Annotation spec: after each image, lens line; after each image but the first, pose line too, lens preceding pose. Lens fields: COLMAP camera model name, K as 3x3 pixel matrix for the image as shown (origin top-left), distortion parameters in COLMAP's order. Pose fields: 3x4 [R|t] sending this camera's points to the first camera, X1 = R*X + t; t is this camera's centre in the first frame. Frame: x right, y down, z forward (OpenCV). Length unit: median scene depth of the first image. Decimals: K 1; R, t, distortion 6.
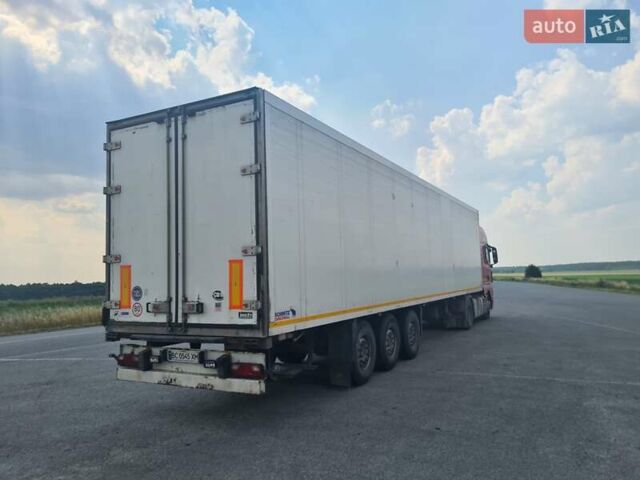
lens RADIAL K [[482.8, 0, 311.0], [0, 482.8, 241.1], [0, 0, 1]] dist [0.070077, -0.070071]
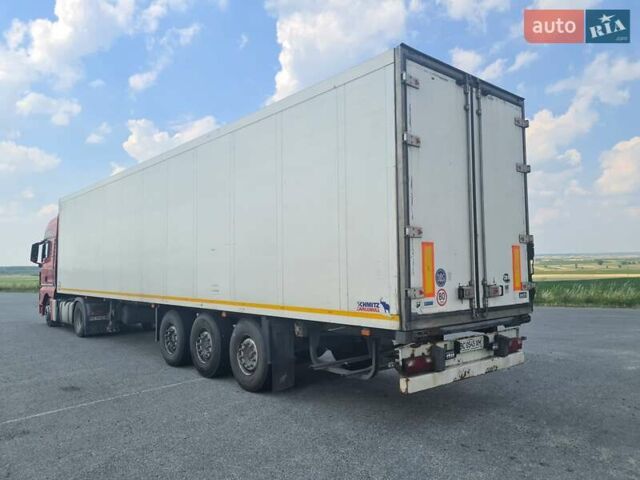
lens RADIAL K [[482.8, 0, 311.0], [0, 482.8, 241.1], [0, 0, 1]] dist [0.070077, -0.070071]
pose [[0.354402, 0.074954, 0.932084, -1.262980], [-0.064454, 0.996370, -0.055616, 0.111573], [-0.932869, -0.040366, 0.357947, 0.964223]]
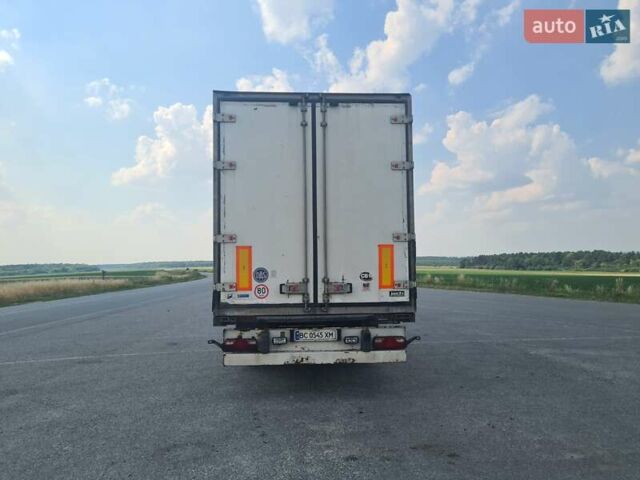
lens RADIAL K [[482.8, 0, 311.0], [0, 482.8, 241.1], [0, 0, 1]] dist [0.070077, -0.070071]
pose [[0.851959, 0.041575, 0.521955, -0.823825], [-0.048957, 0.998801, 0.000354, 0.035905], [-0.521315, -0.025855, 0.852973, 0.127313]]
